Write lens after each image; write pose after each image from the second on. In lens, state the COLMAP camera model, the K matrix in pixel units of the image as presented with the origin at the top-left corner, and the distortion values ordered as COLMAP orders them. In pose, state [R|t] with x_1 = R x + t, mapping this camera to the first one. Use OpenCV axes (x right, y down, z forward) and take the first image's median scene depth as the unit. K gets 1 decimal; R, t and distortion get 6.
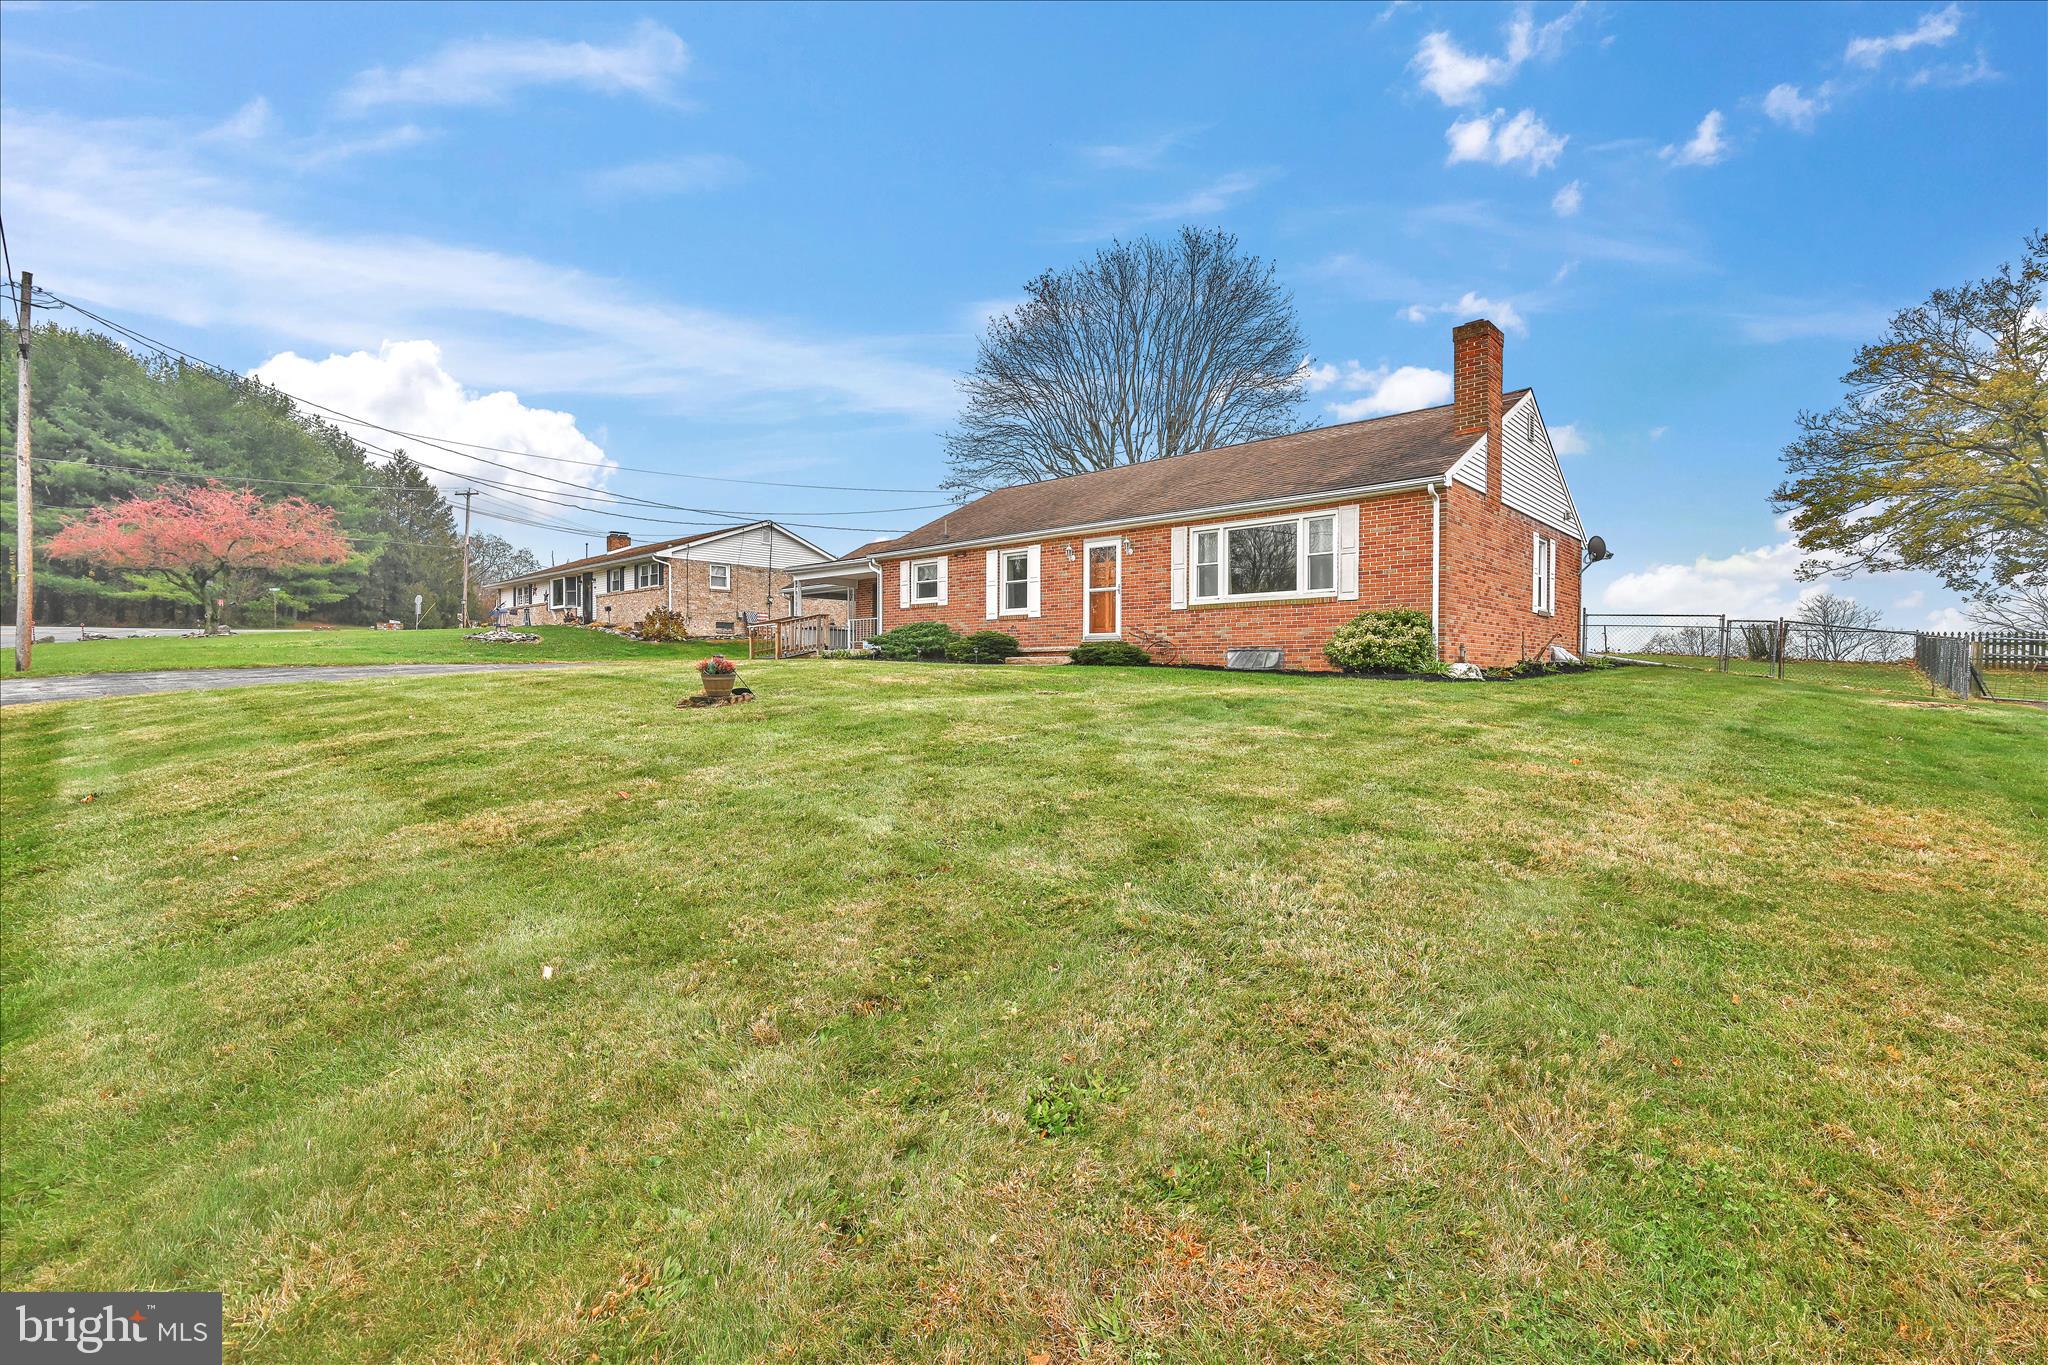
lens RADIAL K [[804.2, 0, 1027.9], [0, 804.2, 681.4], [0, 0, 1]] dist [-0.000484, -0.000176]
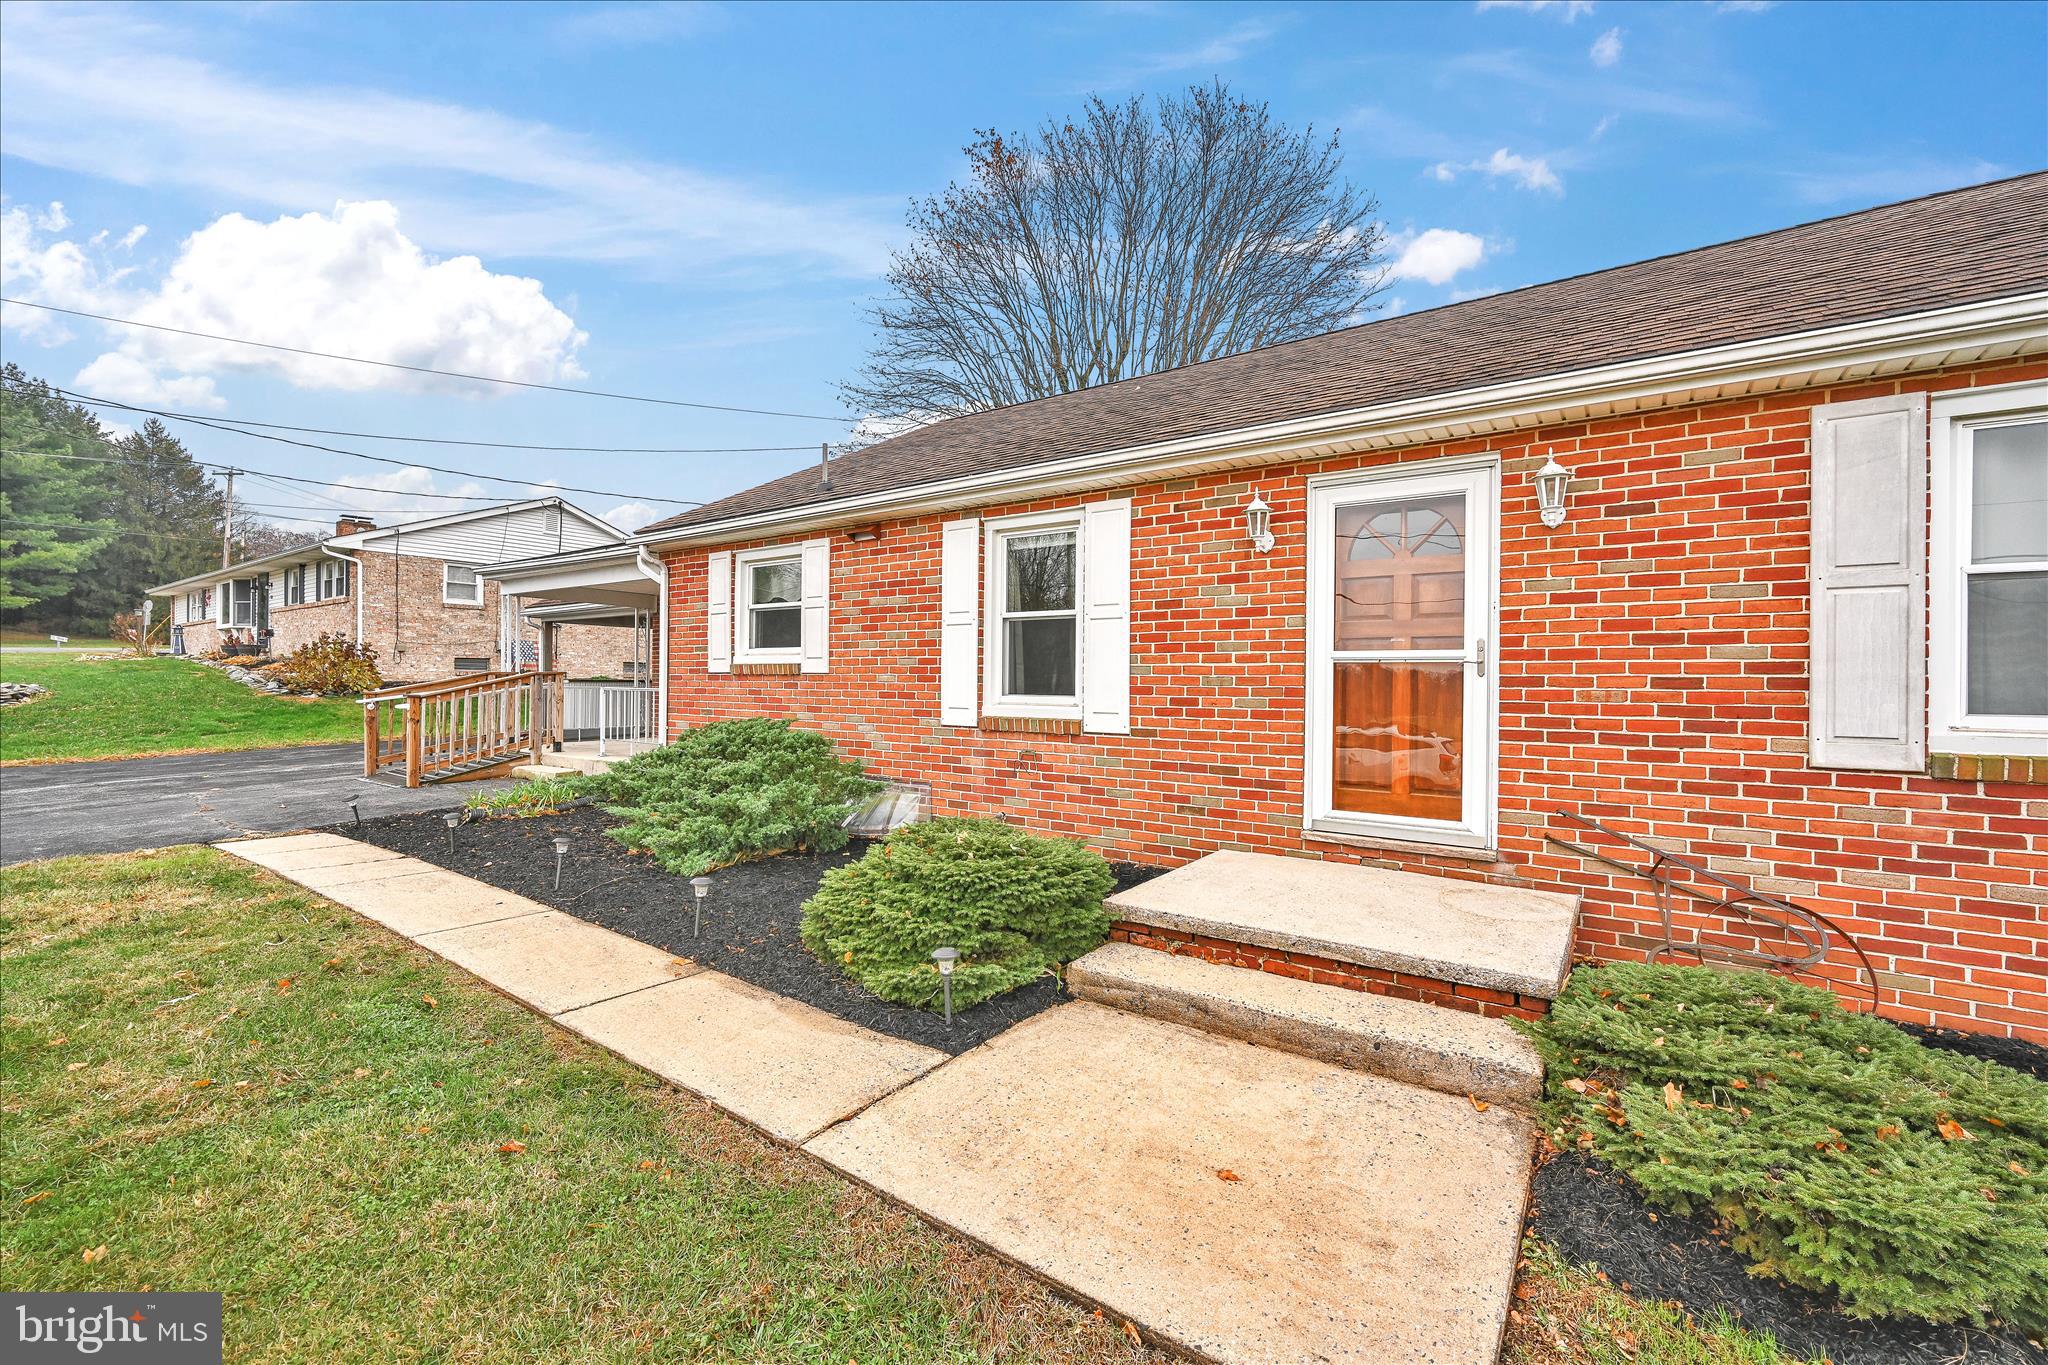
lens RADIAL K [[804.2, 0, 1027.9], [0, 804.2, 681.4], [0, 0, 1]] dist [-0.000484, -0.000176]
pose [[0.992636, 0.003975, 0.121068, -0.057582], [-0.001951, 0.999856, -0.016833, -0.090254], [-0.121117, 0.016473, 0.992501, 0.665486]]
